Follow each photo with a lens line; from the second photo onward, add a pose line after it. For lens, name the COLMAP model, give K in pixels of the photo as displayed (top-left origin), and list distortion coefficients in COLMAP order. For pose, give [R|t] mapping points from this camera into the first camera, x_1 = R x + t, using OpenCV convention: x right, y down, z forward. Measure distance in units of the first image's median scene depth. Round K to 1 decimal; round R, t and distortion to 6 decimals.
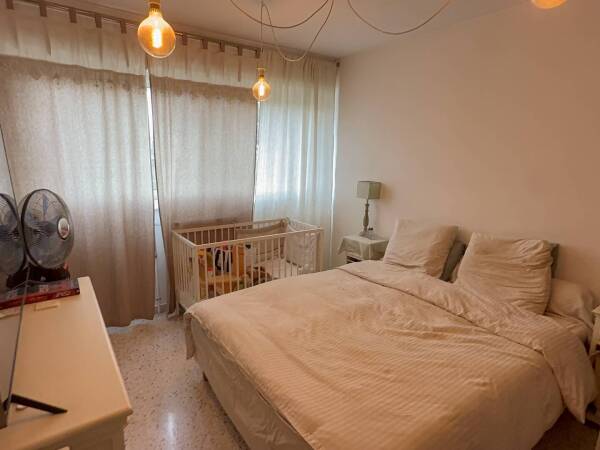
lens RADIAL K [[347.8, 0, 299.0], [0, 347.8, 224.2], [0, 0, 1]] dist [-0.027102, 0.027790]
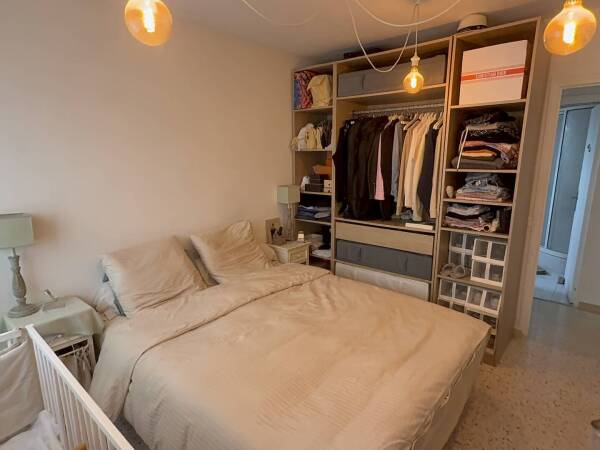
lens RADIAL K [[347.8, 0, 298.6], [0, 347.8, 225.6], [0, 0, 1]] dist [-0.027102, 0.027790]
pose [[-0.231786, -0.212448, 0.949285, -0.636503], [0.194809, 0.945954, 0.259269, -0.245202], [-0.953061, 0.245024, -0.177872, 1.036835]]
